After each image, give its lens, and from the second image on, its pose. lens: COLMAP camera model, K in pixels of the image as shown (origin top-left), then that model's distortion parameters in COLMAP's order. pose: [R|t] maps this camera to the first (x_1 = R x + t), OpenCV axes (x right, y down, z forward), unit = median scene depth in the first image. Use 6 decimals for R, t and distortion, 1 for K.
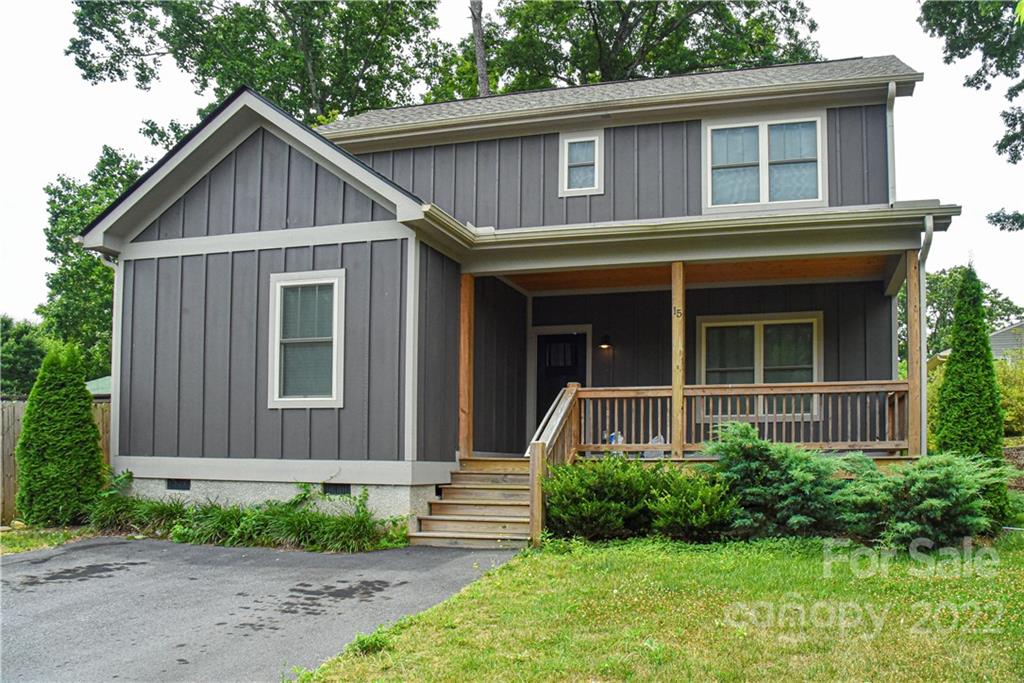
lens RADIAL K [[929.6, 0, 514.5], [0, 929.6, 403.9], [0, 0, 1]] dist [-0.180935, 0.195410]
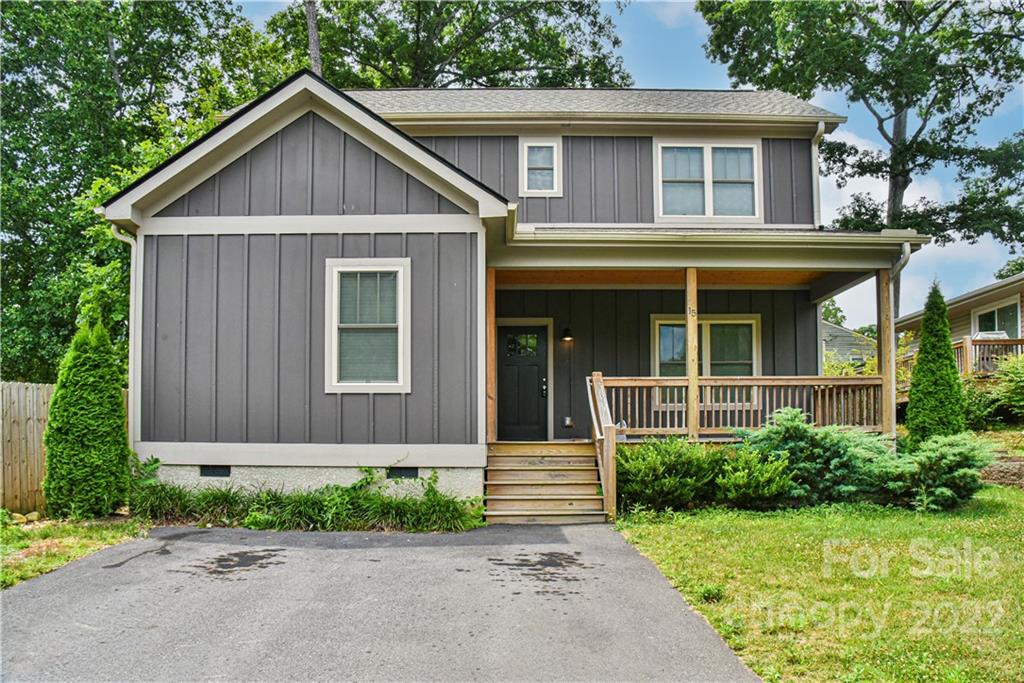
lens RADIAL K [[929.6, 0, 514.5], [0, 929.6, 403.9], [0, 0, 1]] dist [-0.180935, 0.195410]
pose [[0.954650, 0.007081, 0.297647, -0.371092], [-0.010662, 0.999889, 0.010410, 0.004025], [-0.297540, -0.013112, 0.954619, -0.020962]]
